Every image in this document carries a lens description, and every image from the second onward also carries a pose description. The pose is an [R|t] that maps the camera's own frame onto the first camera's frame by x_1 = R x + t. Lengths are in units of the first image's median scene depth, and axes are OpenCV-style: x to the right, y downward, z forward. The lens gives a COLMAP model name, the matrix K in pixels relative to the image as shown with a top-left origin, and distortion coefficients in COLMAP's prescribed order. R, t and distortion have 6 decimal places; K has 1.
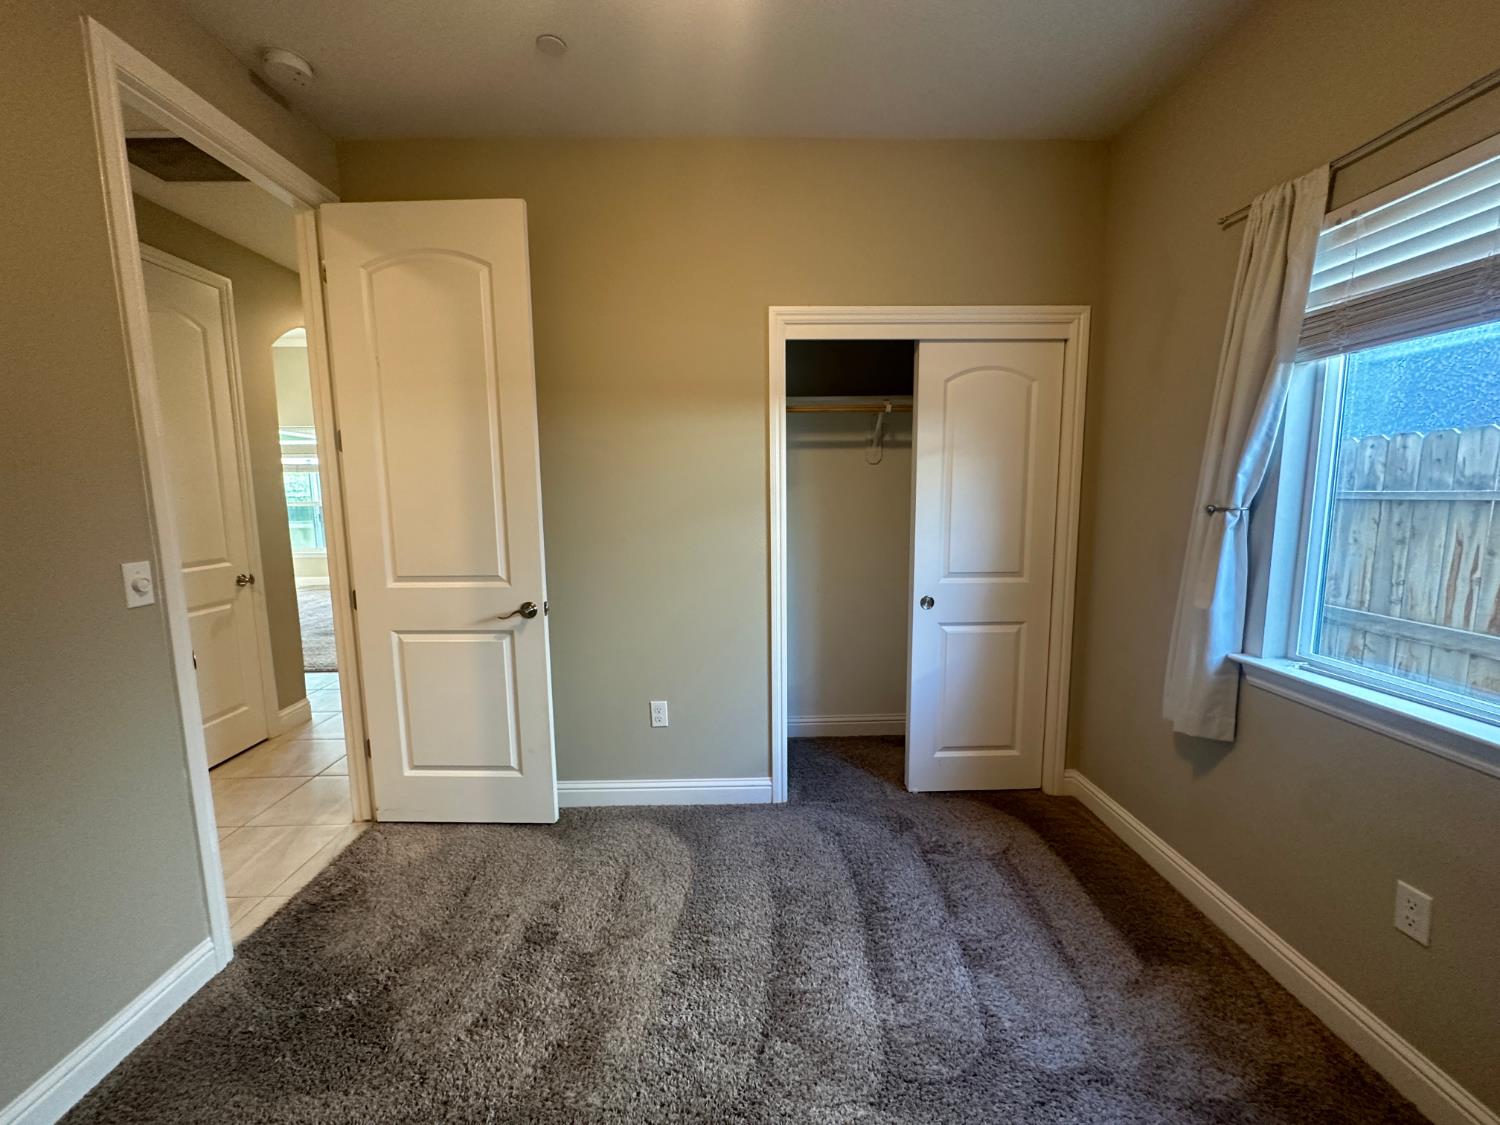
lens RADIAL K [[597.6, 0, 750.8], [0, 597.6, 563.9], [0, 0, 1]] dist [-0.004585, 0.000673]
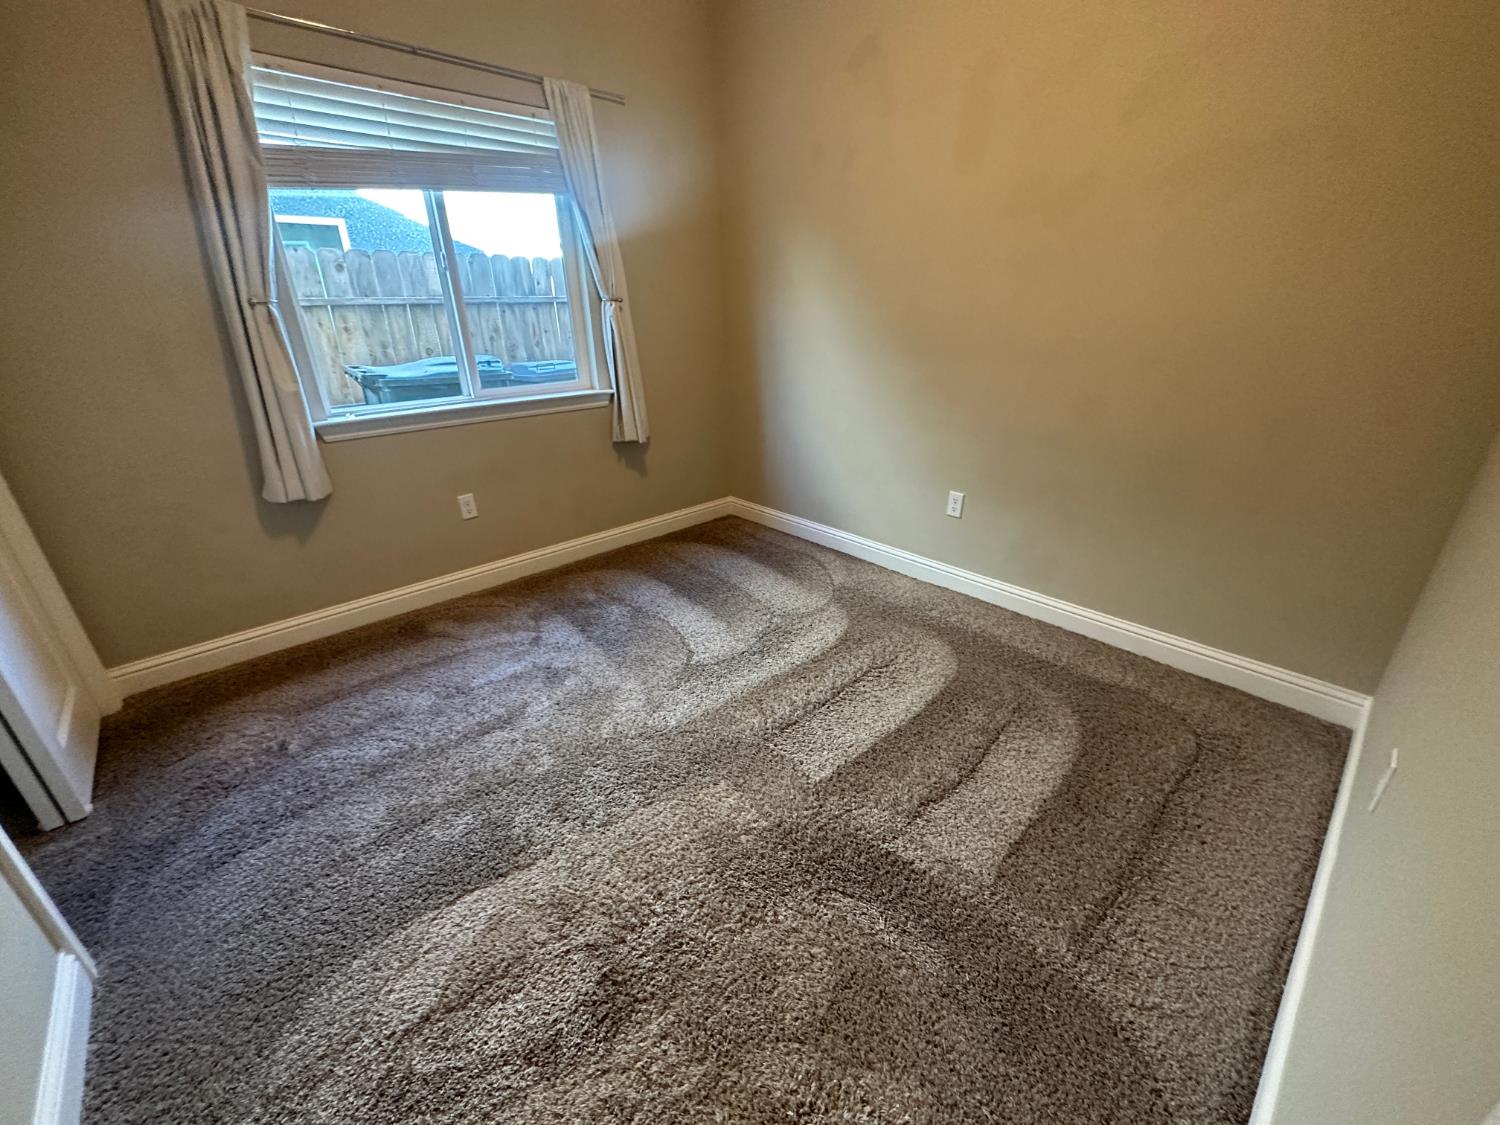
lens RADIAL K [[597.6, 0, 750.8], [0, 597.6, 563.9], [0, 0, 1]] dist [-0.004585, 0.000673]
pose [[-0.661987, -0.299359, 0.687137, -0.797493], [0.096298, 0.875207, 0.474068, -0.107495], [-0.743303, 0.379997, -0.550548, 1.116690]]
